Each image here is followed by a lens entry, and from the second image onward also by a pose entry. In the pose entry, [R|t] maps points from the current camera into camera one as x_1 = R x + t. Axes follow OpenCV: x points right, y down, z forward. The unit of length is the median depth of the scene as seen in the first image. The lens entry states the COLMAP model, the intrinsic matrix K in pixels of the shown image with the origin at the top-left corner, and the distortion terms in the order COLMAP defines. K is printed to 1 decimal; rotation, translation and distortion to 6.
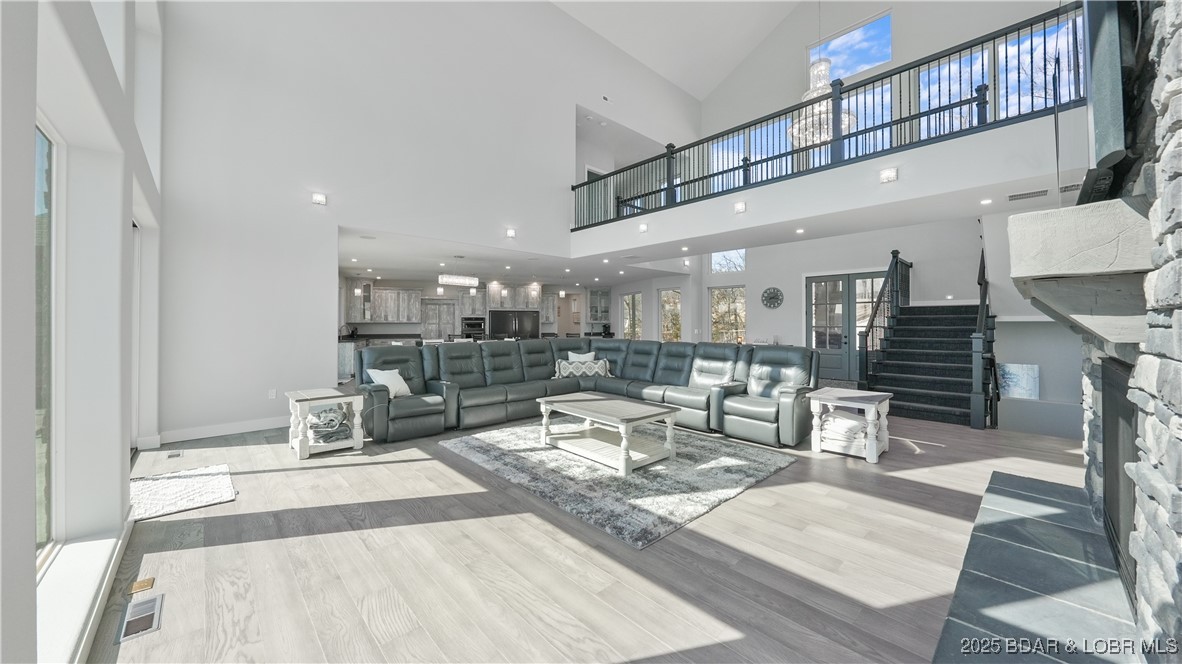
lens RADIAL K [[414.2, 0, 593.3], [0, 414.2, 325.2], [0, 0, 1]] dist [-0.002406, -0.000094]
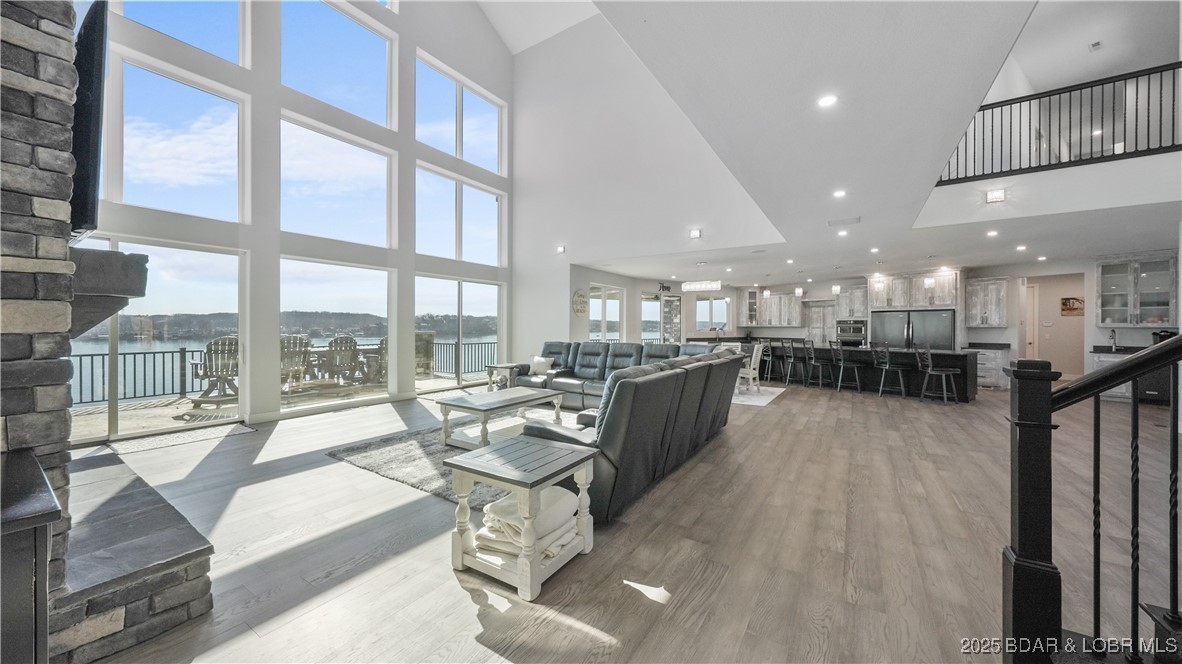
lens RADIAL K [[407.0, 0, 595.4], [0, 407.0, 327.8], [0, 0, 1]] dist [0.000448, 0.000067]
pose [[0.242170, 0.003024, -0.970229, 0.473660], [-0.006334, 0.999979, 0.001536, -0.002451], [0.970213, 0.005774, 0.242184, 0.388406]]
